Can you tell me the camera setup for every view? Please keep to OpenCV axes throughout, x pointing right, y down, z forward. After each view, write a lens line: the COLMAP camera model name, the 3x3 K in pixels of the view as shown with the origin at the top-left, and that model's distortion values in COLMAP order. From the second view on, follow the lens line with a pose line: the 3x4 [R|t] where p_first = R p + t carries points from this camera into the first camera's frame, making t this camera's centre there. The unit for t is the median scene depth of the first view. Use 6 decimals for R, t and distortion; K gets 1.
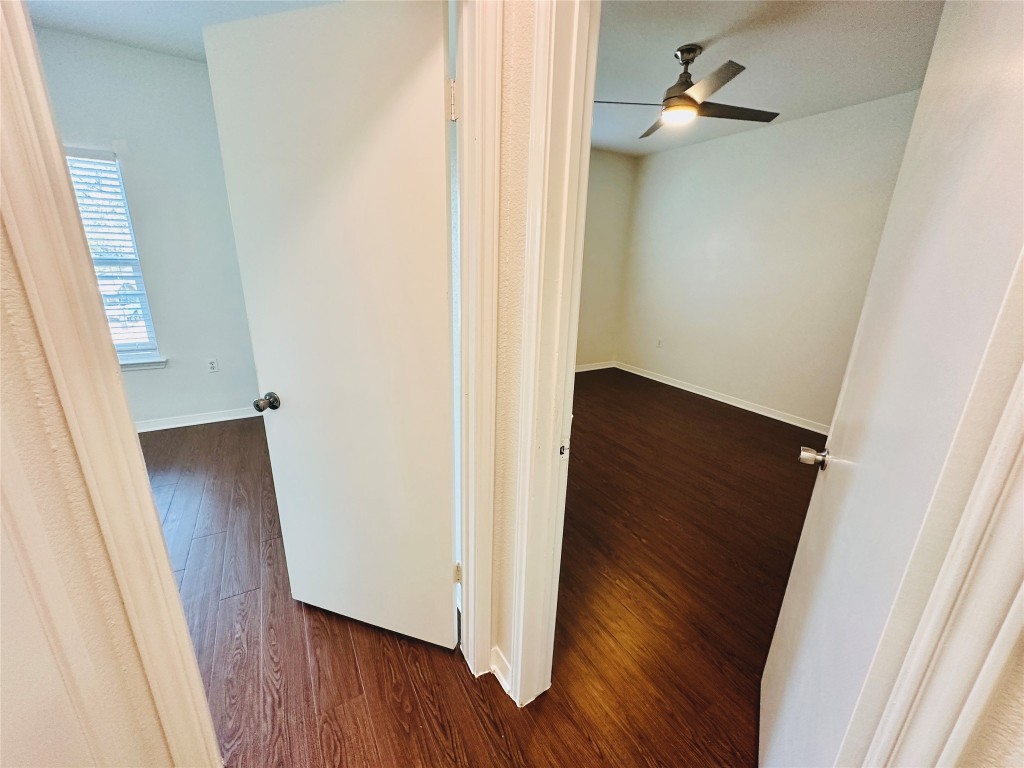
lens RADIAL K [[406.9, 0, 511.1], [0, 406.9, 386.9], [0, 0, 1]] dist [-0.001623, -0.001553]
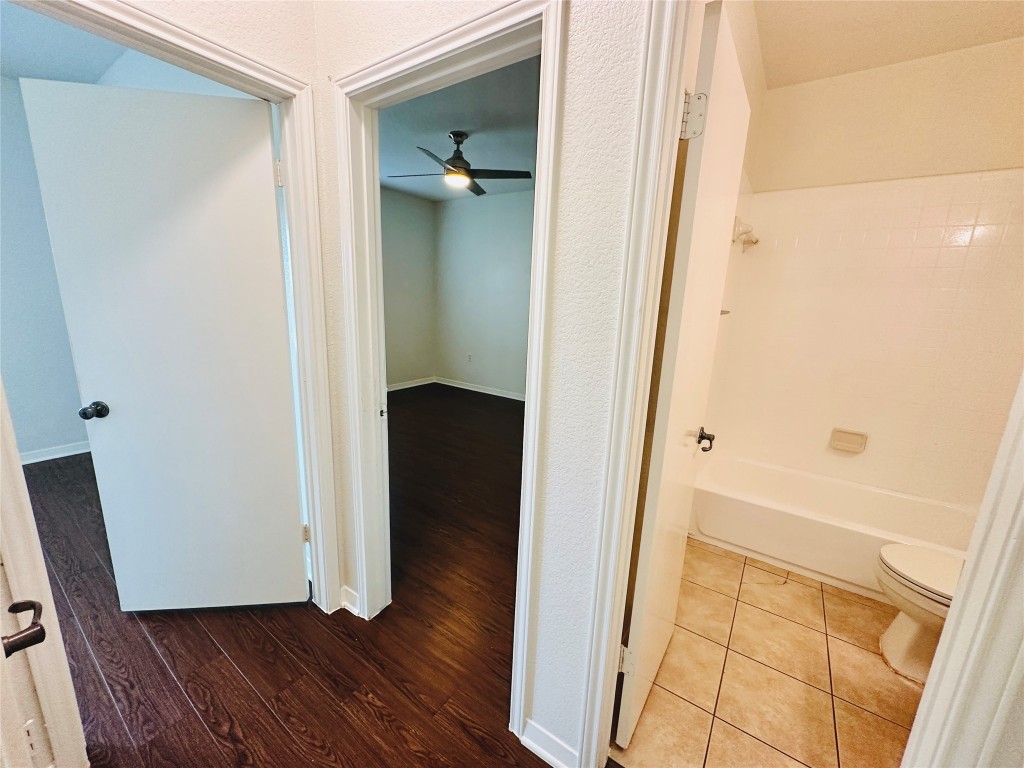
lens RADIAL K [[406.9, 0, 510.5], [0, 406.9, 385.3], [0, 0, 1]] dist [-0.001623, -0.001553]
pose [[0.911865, -0.079765, 0.402667, -0.026440], [0.106753, 0.993267, -0.044991, 0.140301], [-0.396367, 0.084011, 0.914240, -0.422606]]
